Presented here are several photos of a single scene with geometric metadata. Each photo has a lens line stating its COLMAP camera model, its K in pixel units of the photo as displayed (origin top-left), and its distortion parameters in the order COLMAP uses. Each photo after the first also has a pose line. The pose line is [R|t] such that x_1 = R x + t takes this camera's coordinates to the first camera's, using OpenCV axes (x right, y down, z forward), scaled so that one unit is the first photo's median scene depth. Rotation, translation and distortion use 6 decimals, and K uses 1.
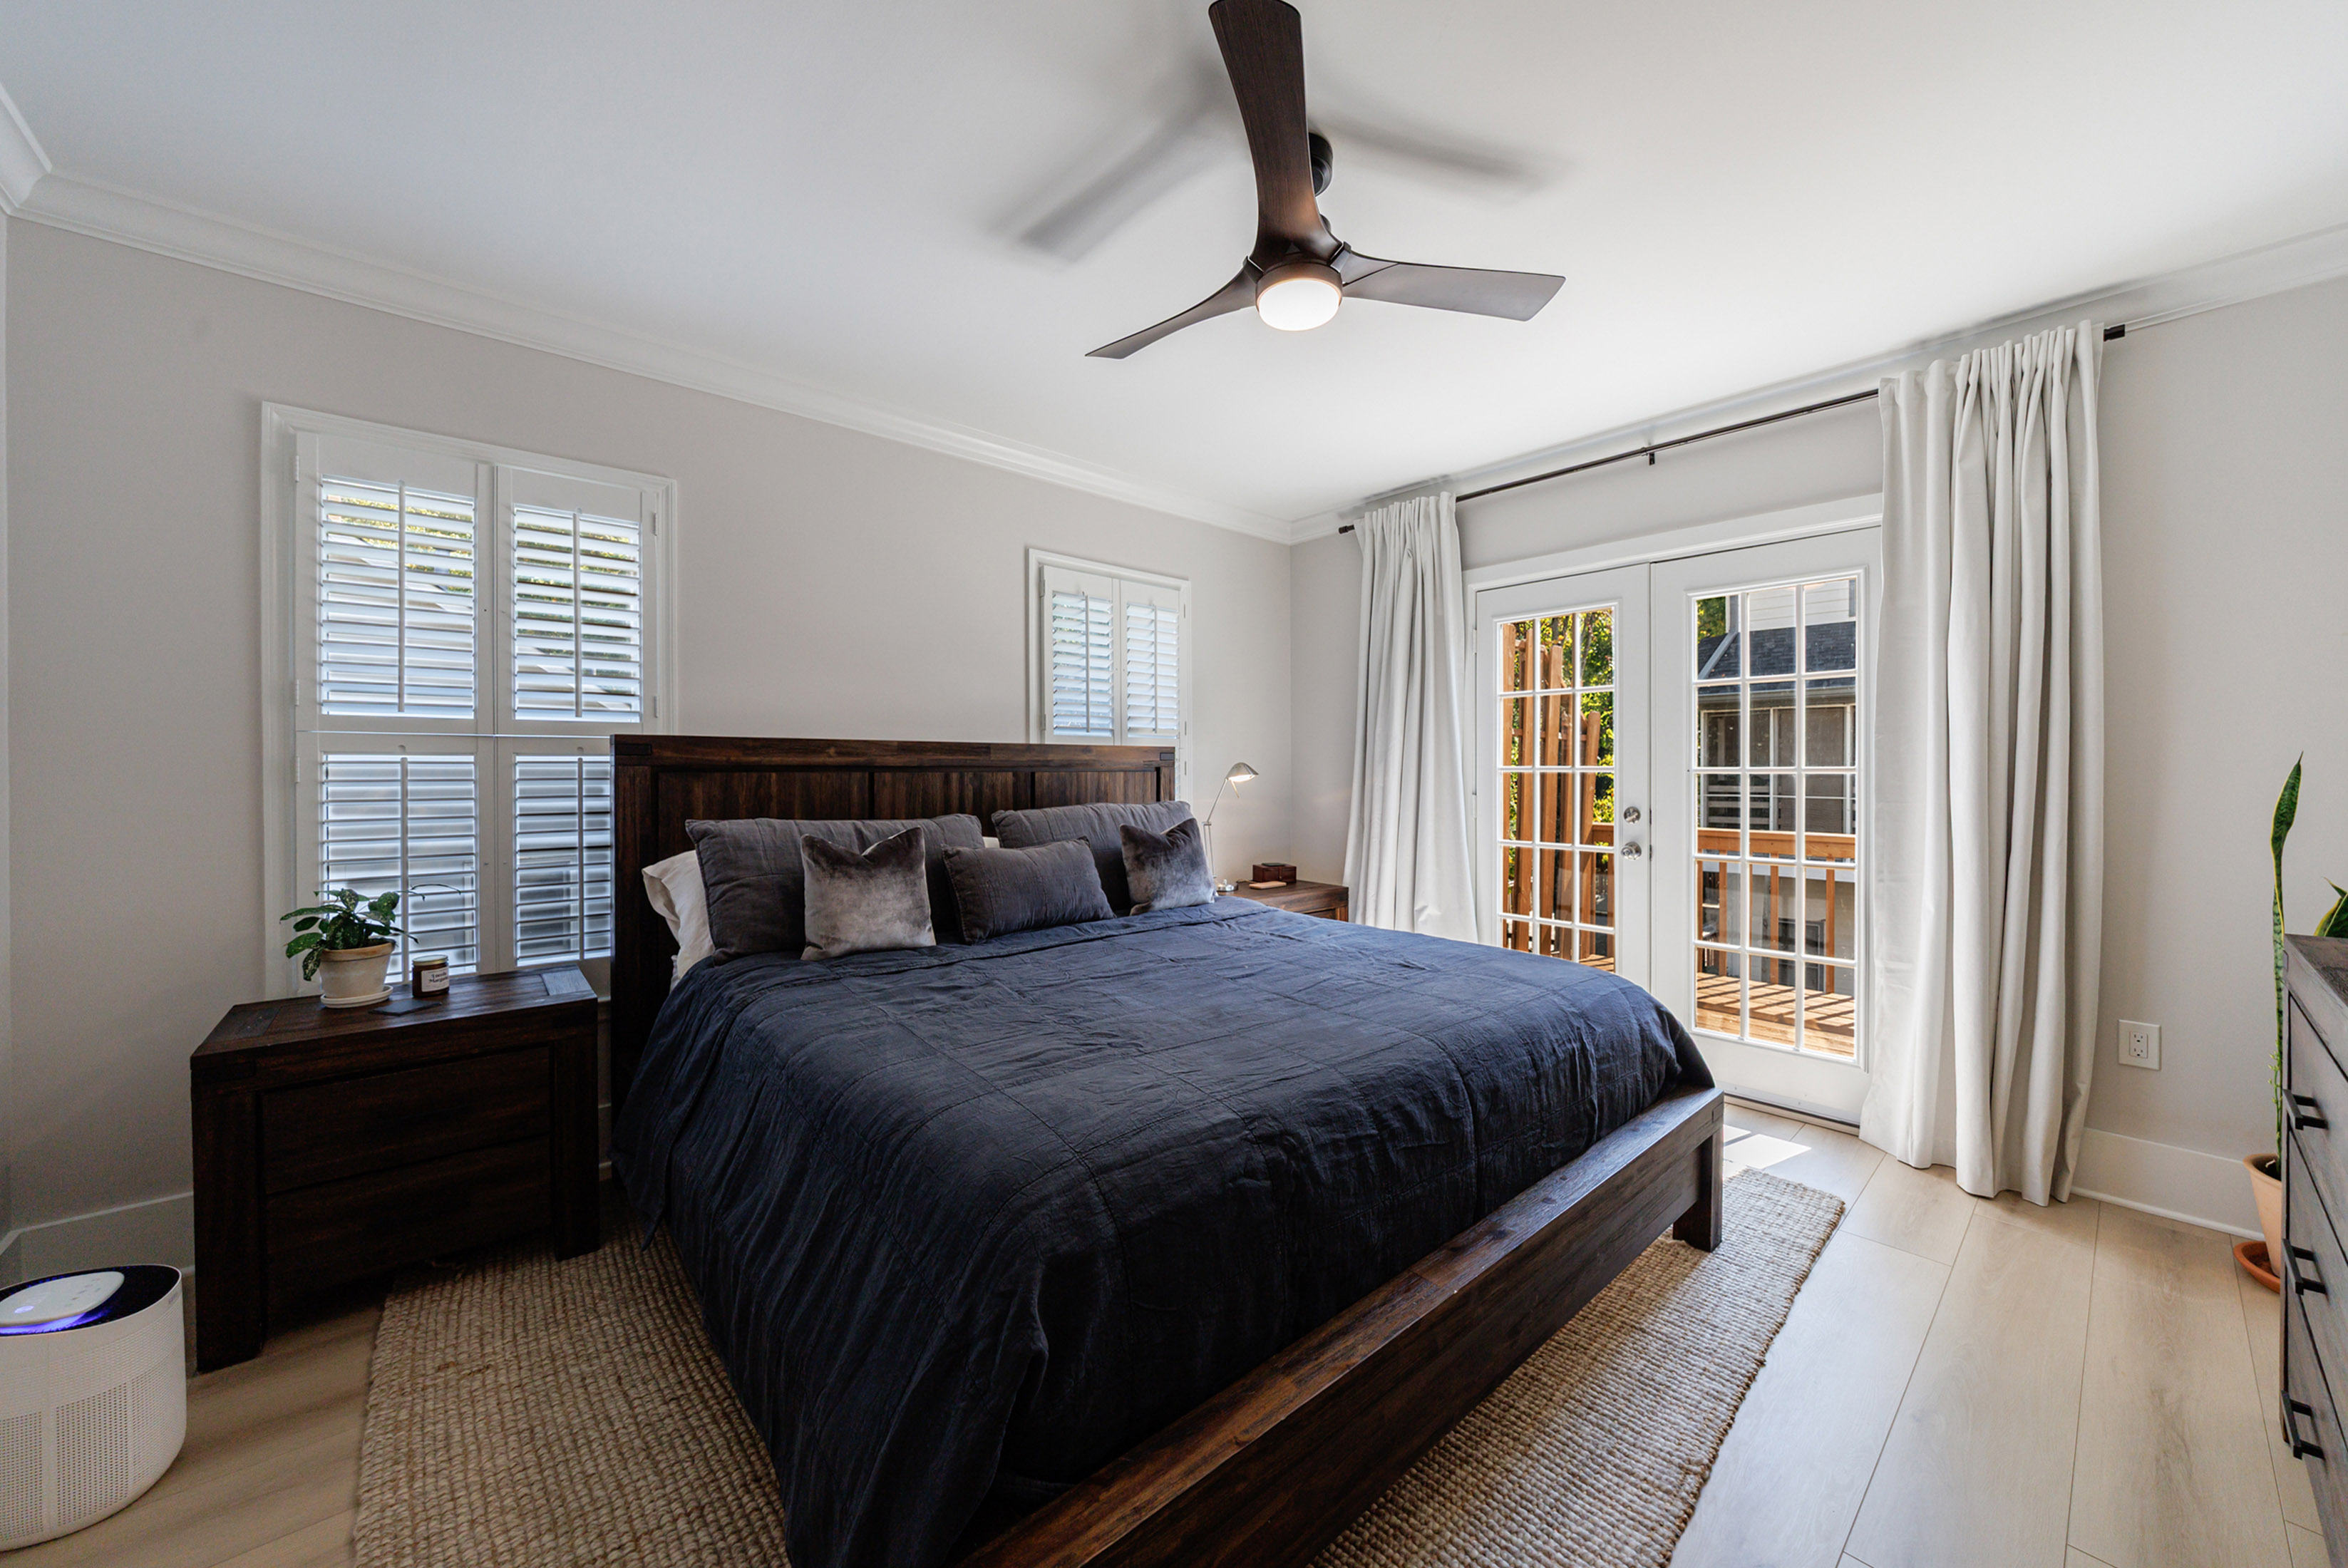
lens RADIAL K [[894.2, 0, 1192.8], [0, 894.2, 772.9], [0, 0, 1]] dist [-0.001128, -0.000241]
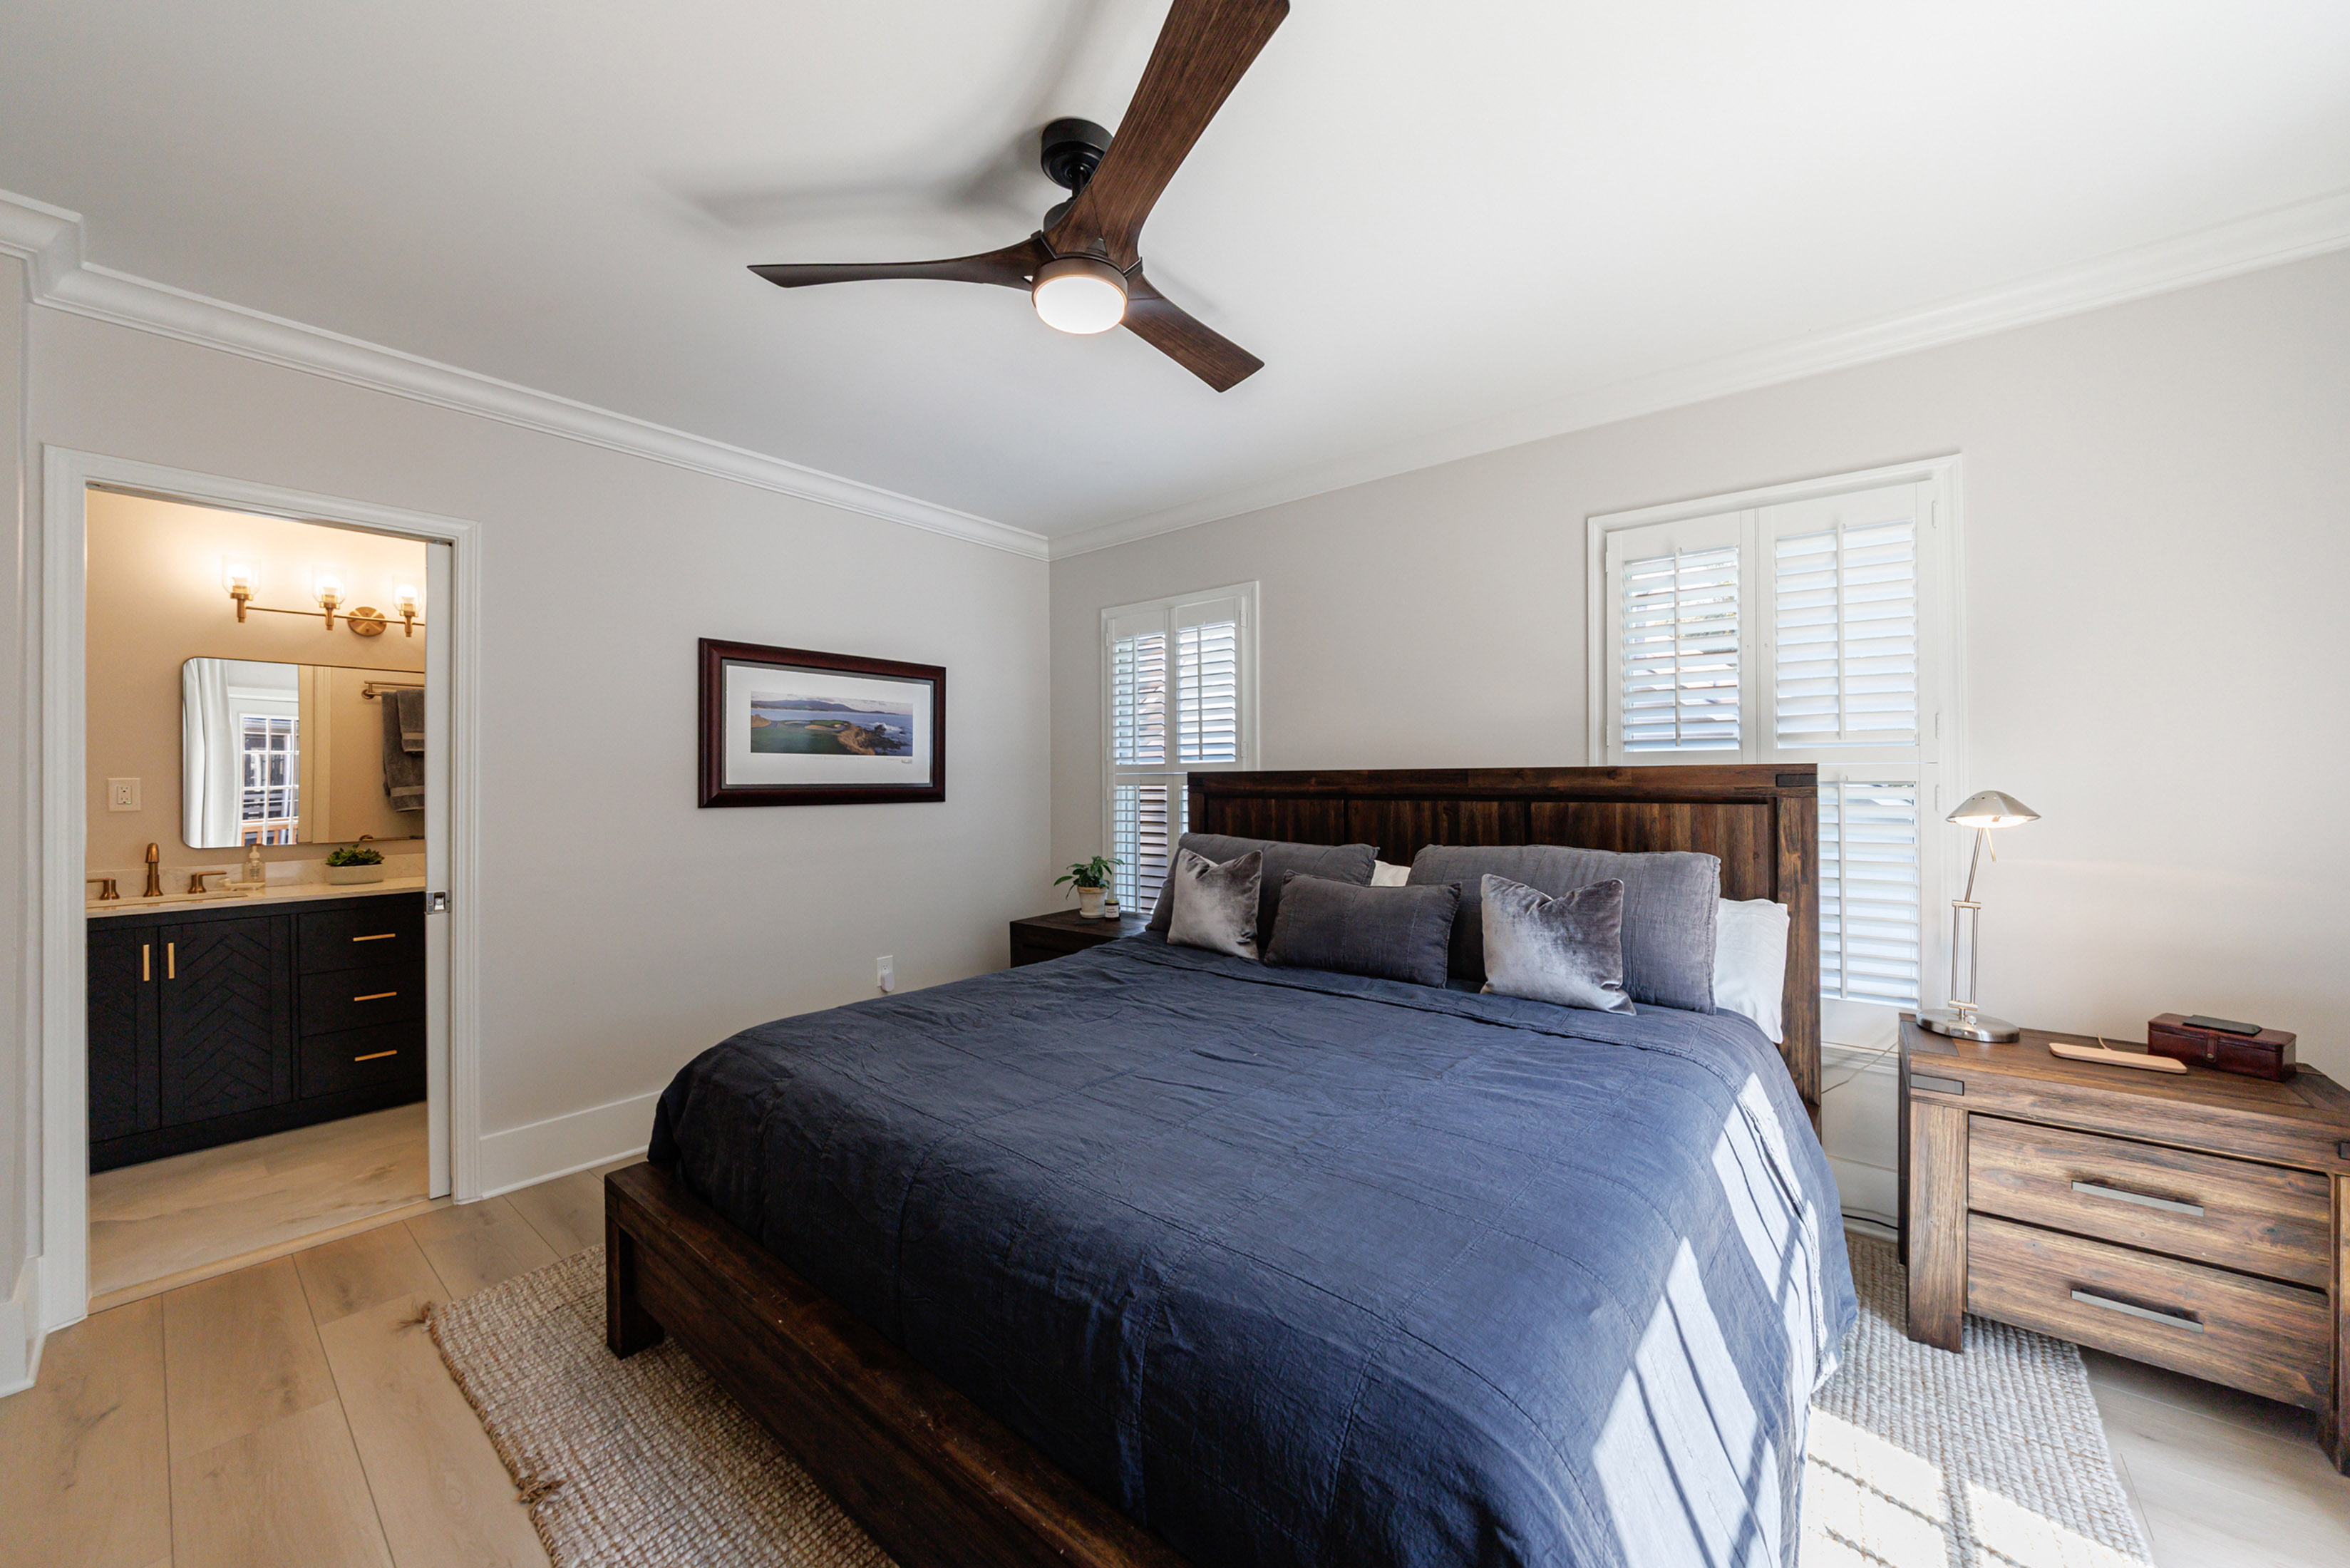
lens RADIAL K [[895.0, 0, 1193.9], [0, 895.0, 772.9], [0, 0, 1]] dist [-0.001128, -0.000241]
pose [[0.121083, -0.015504, -0.992521, 0.679488], [-0.006787, 0.999842, -0.016446, -0.013832], [0.992619, 0.008728, 0.120958, 0.685995]]
